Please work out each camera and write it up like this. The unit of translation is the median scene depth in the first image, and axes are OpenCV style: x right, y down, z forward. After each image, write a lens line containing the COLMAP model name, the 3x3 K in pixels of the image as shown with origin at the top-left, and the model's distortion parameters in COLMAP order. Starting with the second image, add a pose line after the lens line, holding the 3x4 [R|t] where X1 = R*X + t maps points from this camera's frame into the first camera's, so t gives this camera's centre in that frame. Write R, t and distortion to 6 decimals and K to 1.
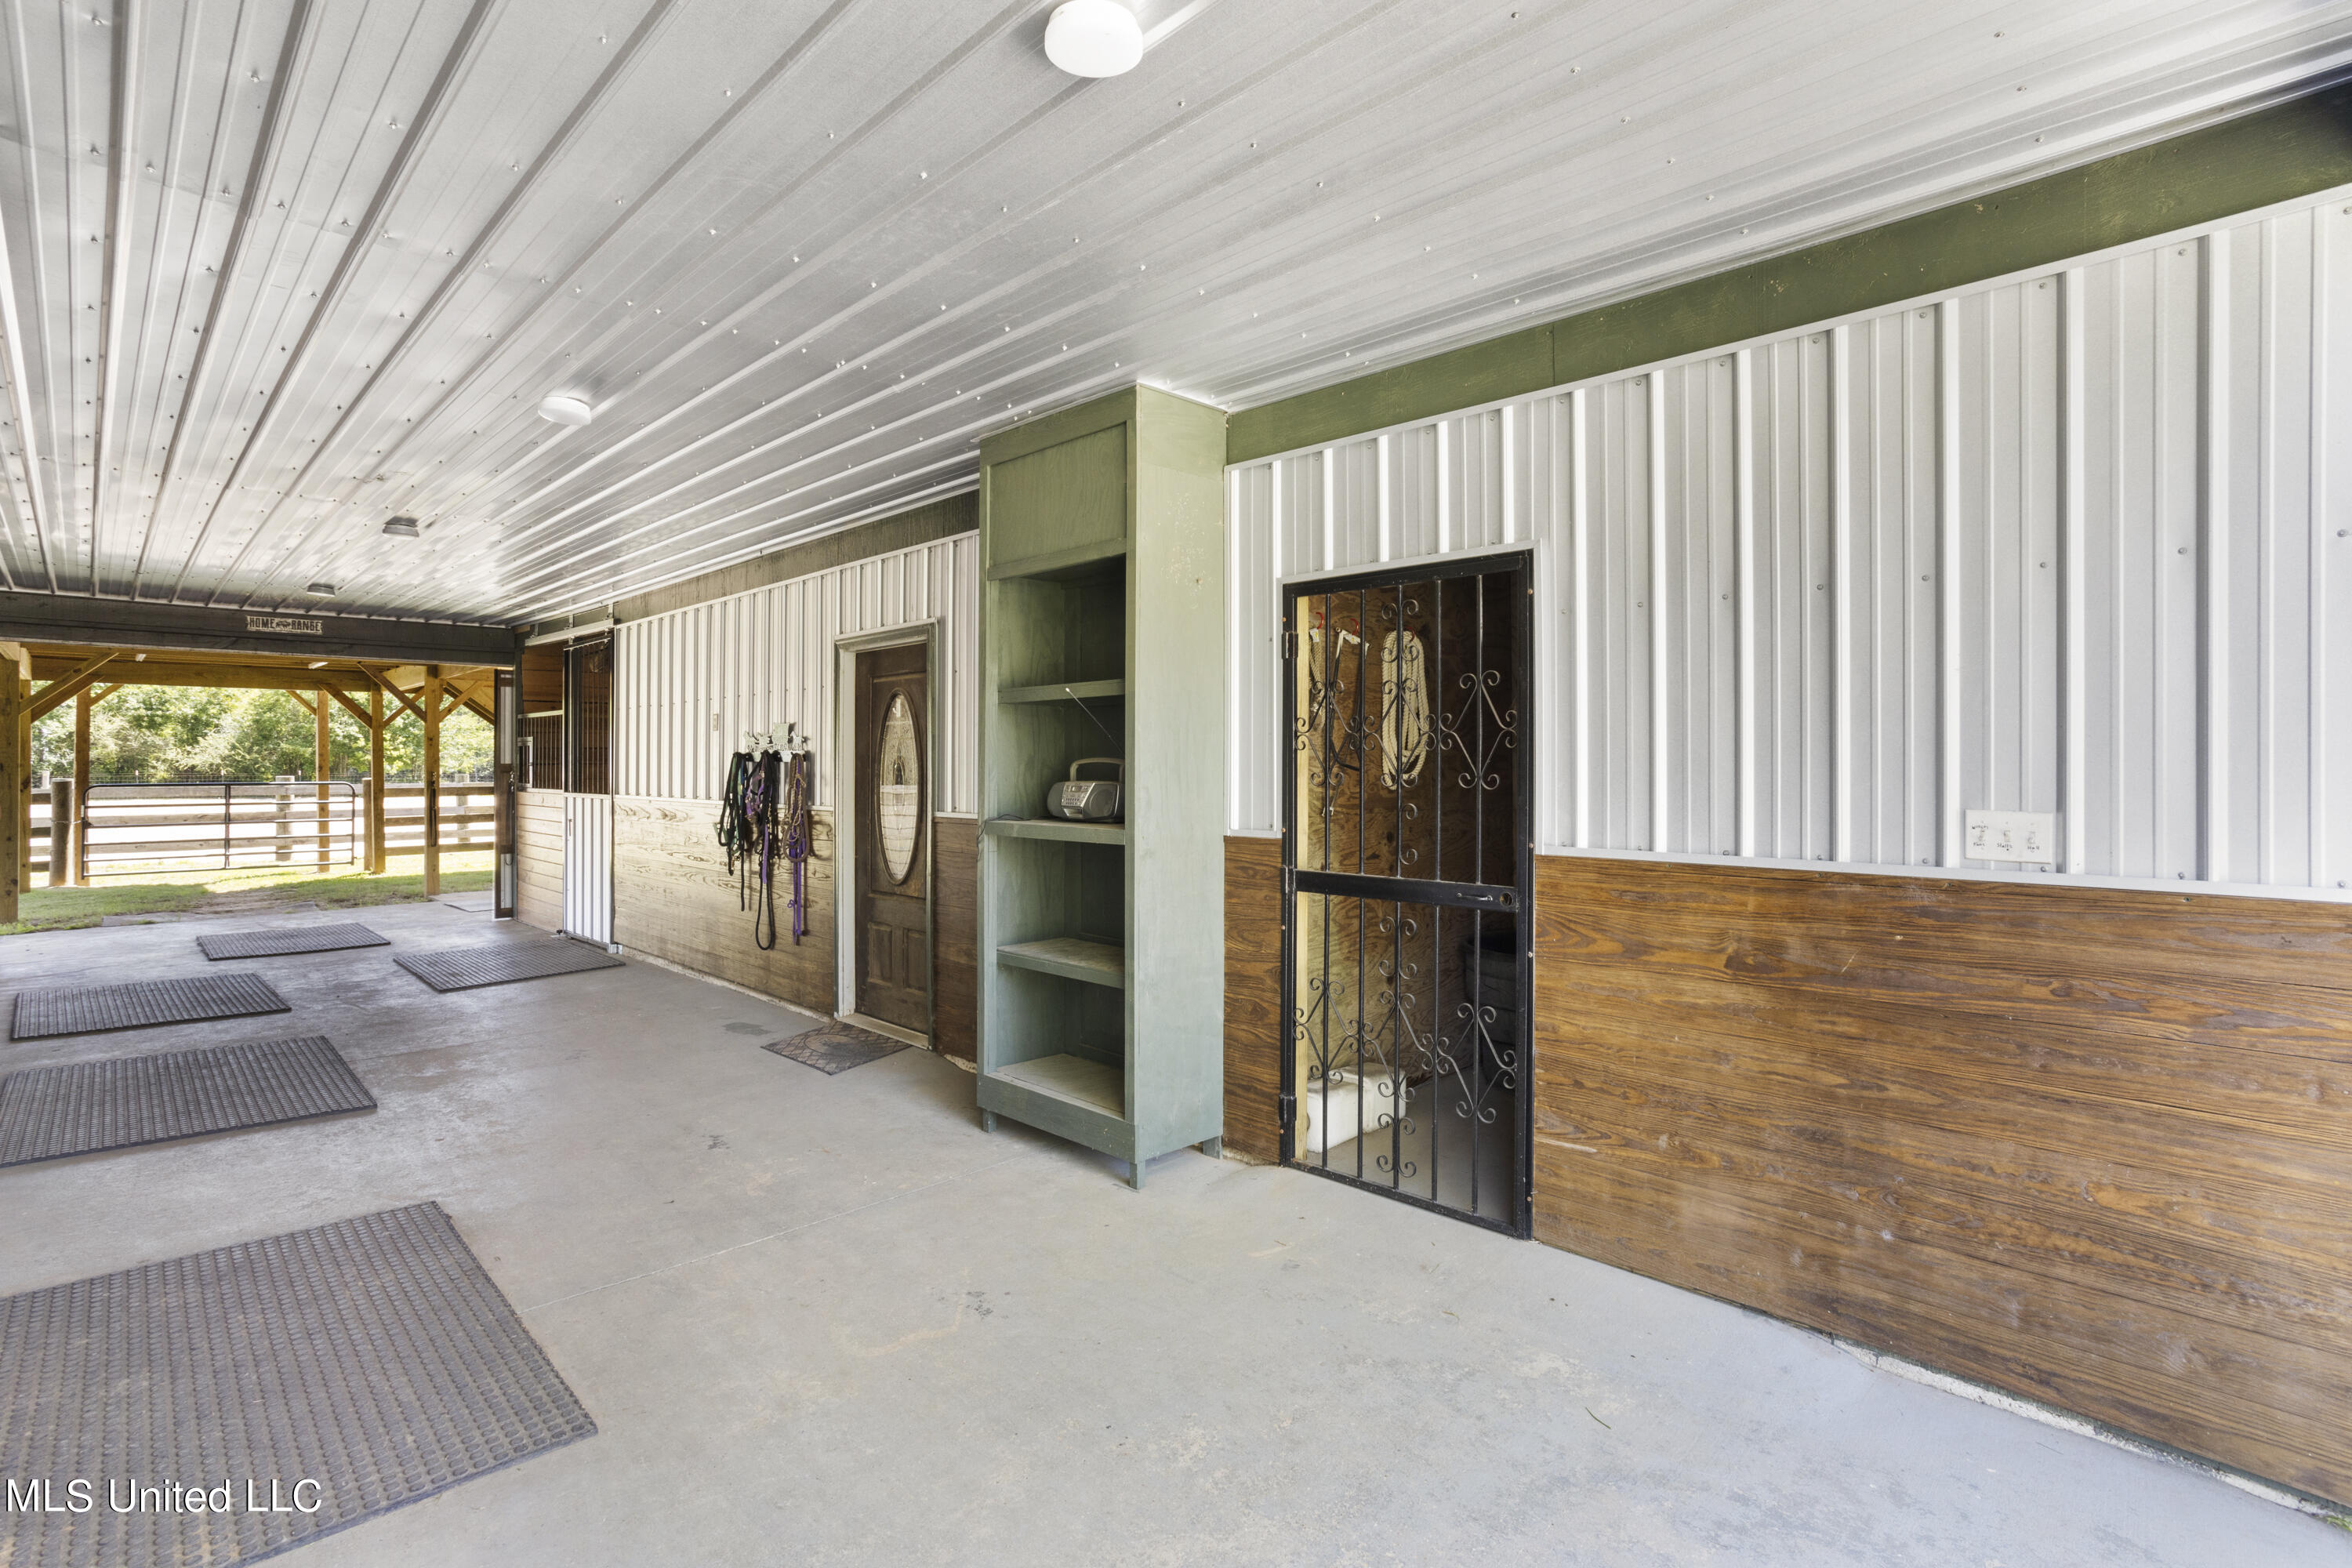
lens RADIAL K [[1104.2, 0, 1182.6], [0, 1104.2, 769.6], [0, 0, 1]] dist [-0.020764, 0.001361]
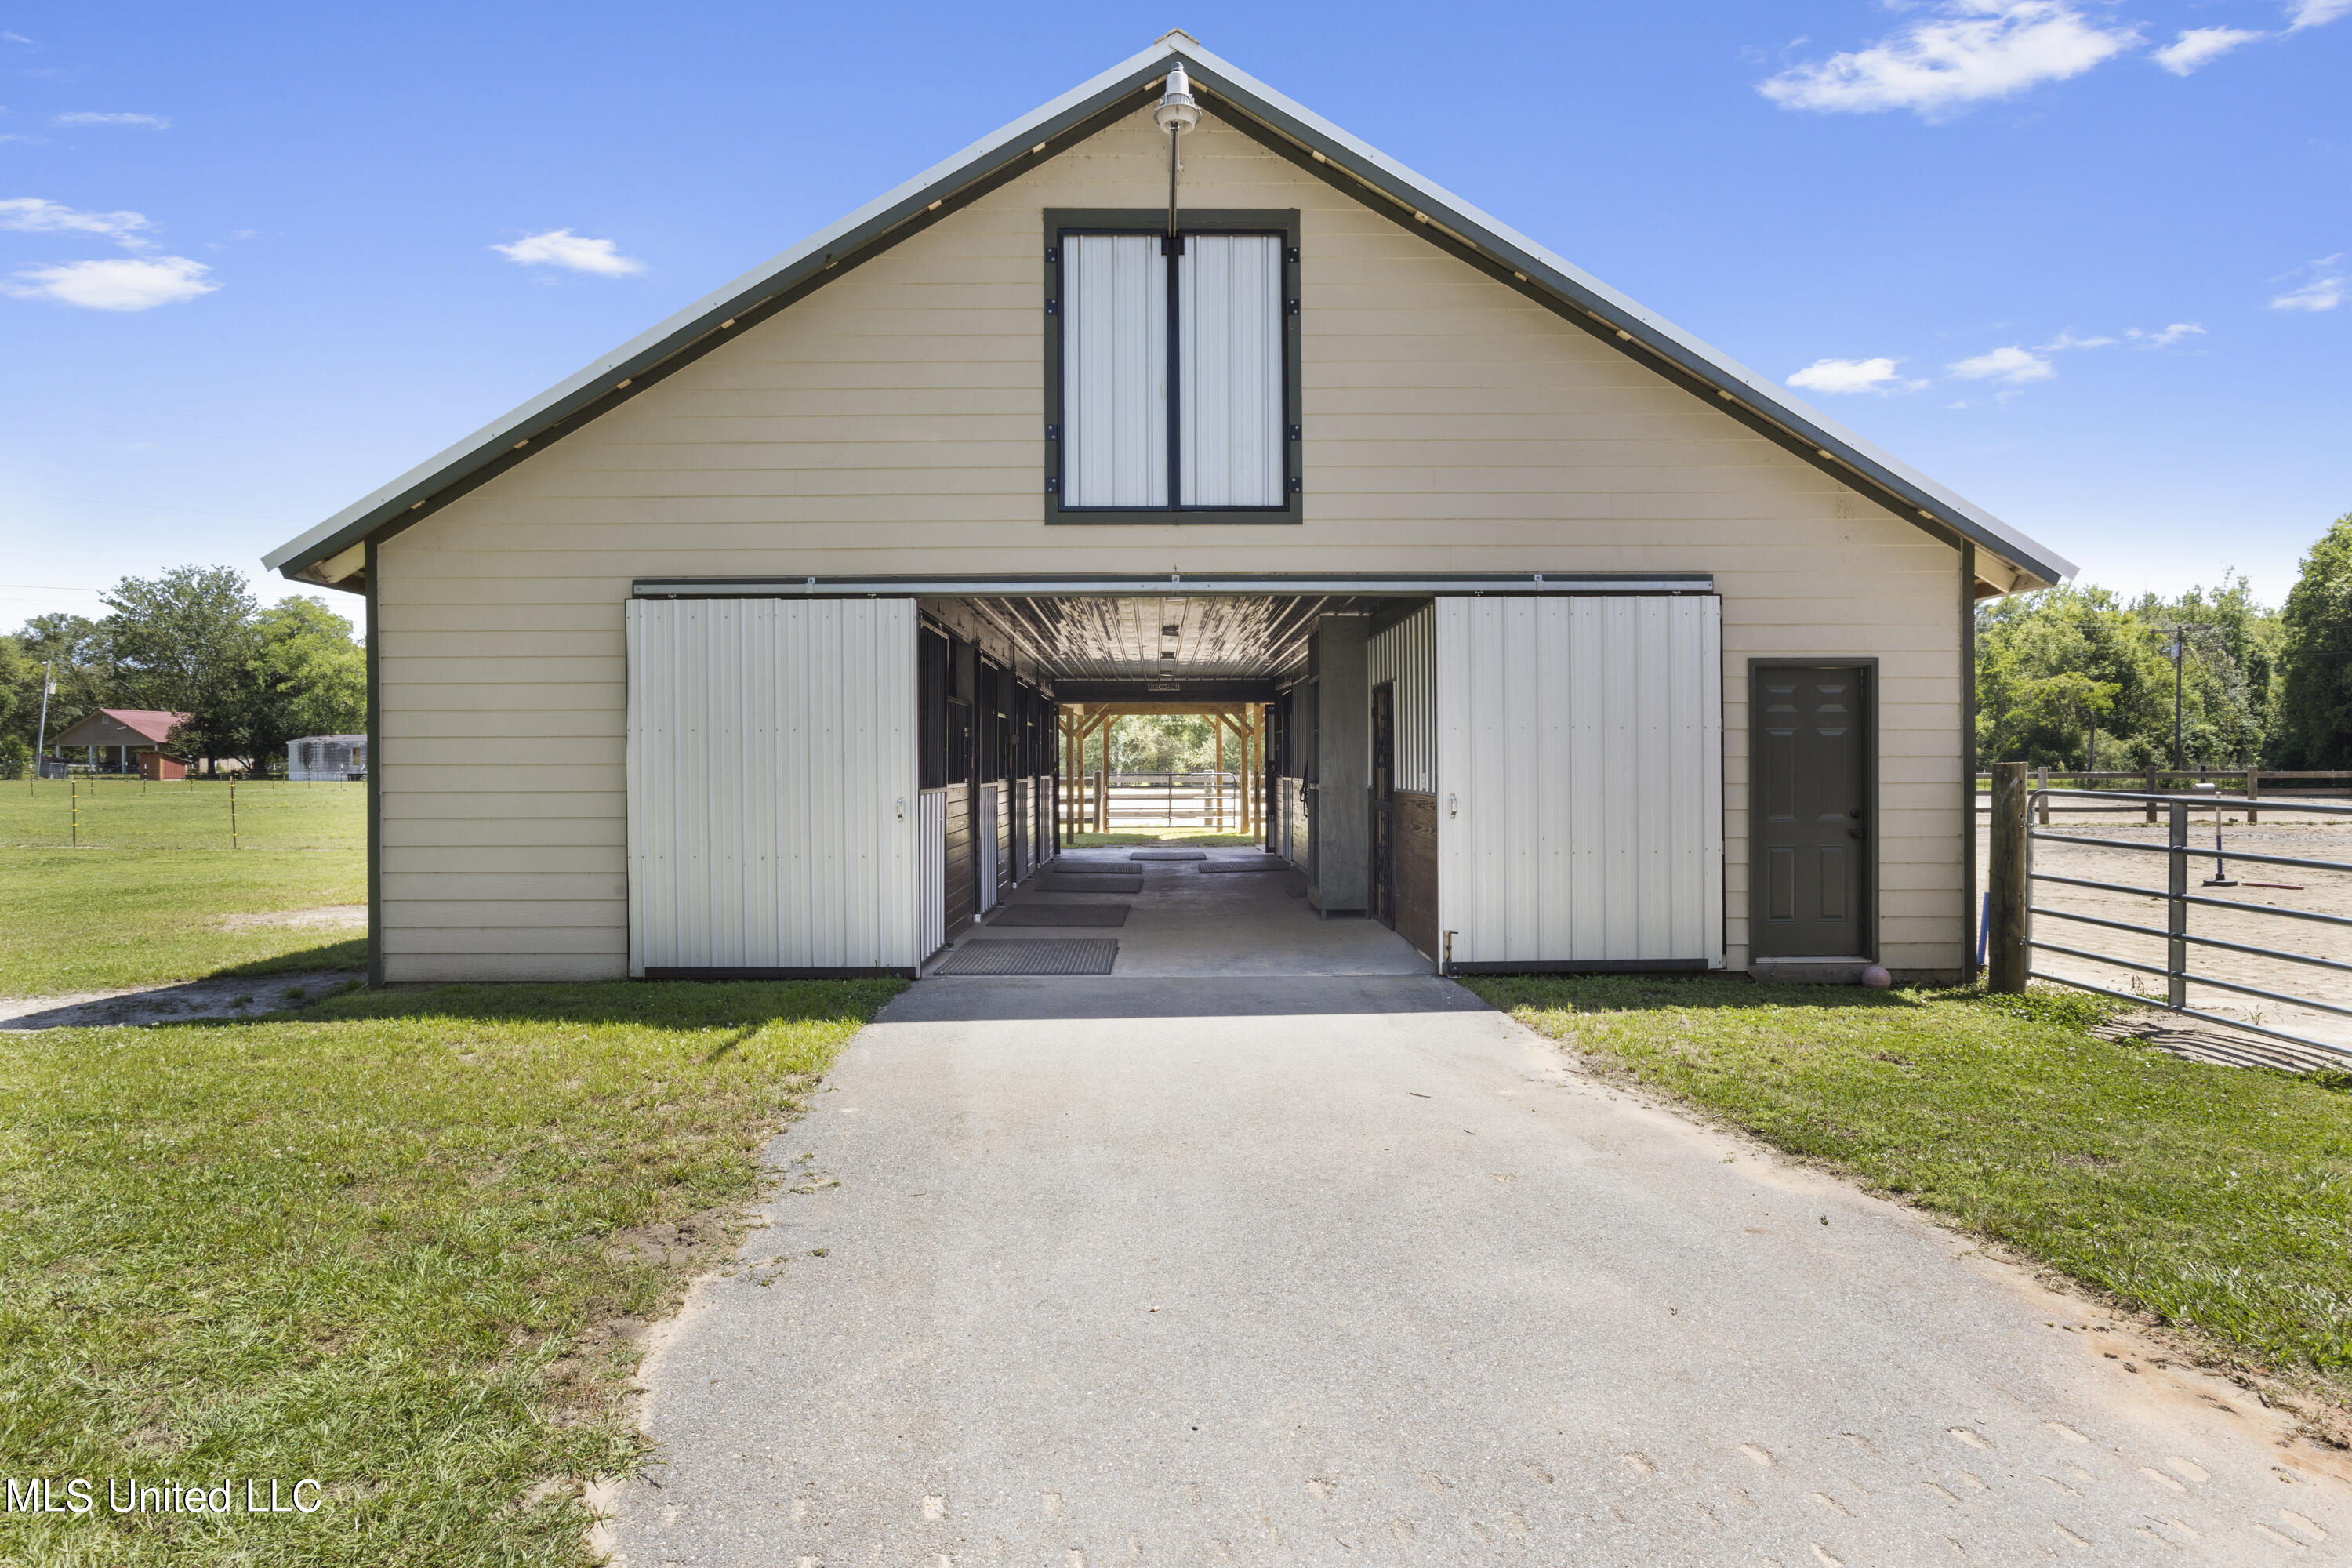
lens RADIAL K [[1259.4, 0, 1174.8], [0, 1259.4, 775.9], [0, 0, 1]] dist [0.000015, 0.000001]
pose [[0.712417, 0.005557, -0.701735, 0.427243], [-0.000762, 0.999974, 0.007145, 0.001401], [0.701756, -0.004556, 0.712402, -0.315548]]
